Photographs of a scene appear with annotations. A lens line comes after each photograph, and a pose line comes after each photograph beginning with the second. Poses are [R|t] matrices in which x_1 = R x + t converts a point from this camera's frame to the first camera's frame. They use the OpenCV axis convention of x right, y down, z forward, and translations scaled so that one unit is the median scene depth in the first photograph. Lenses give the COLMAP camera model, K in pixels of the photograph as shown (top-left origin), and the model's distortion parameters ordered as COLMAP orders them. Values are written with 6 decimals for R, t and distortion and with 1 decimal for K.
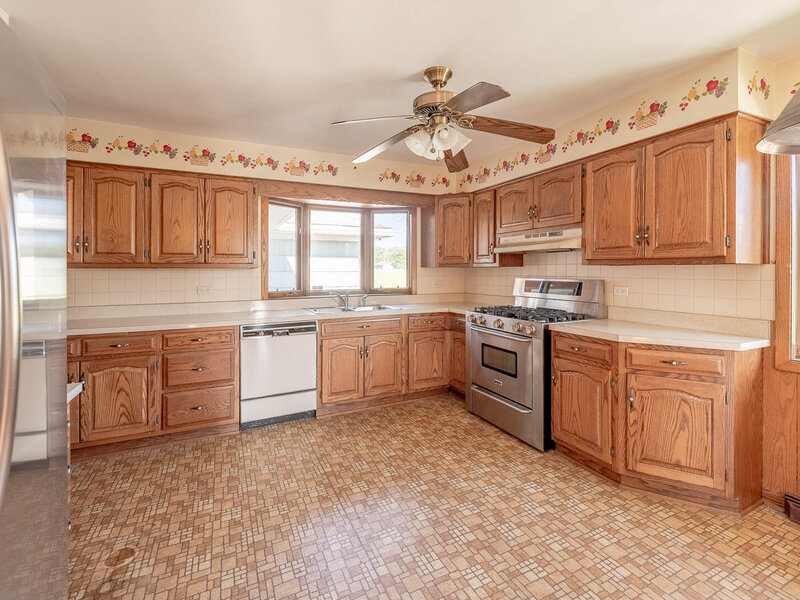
lens RADIAL K [[385.8, 0, 401.9], [0, 385.8, 274.6], [0, 0, 1]] dist [-0.001103, -0.000415]
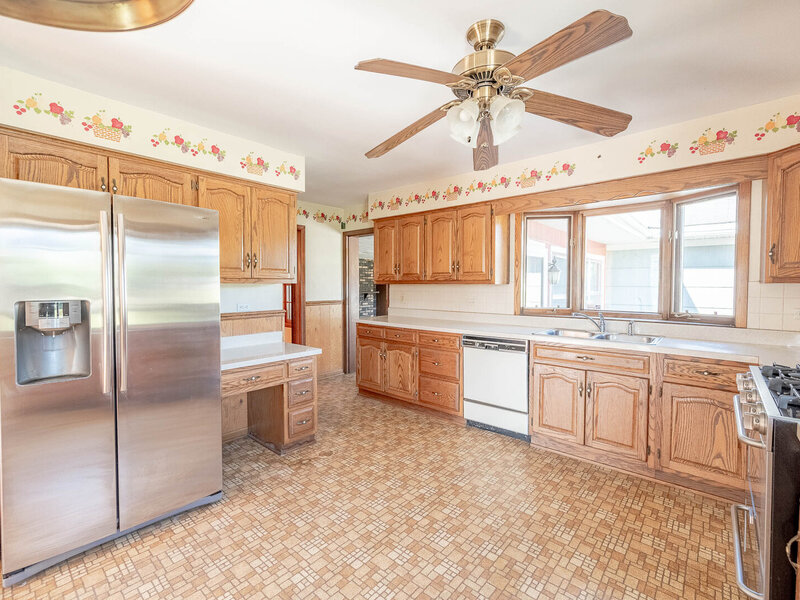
lens RADIAL K [[370.5, 0, 400.0], [0, 370.5, 300.0], [0, 0, 1]] dist [-0.000619, -0.000112]
pose [[0.374745, 0.043166, -0.926123, 0.504582], [-0.013217, 0.999063, 0.041218, -0.012598], [0.927034, -0.003206, 0.374964, 0.391366]]
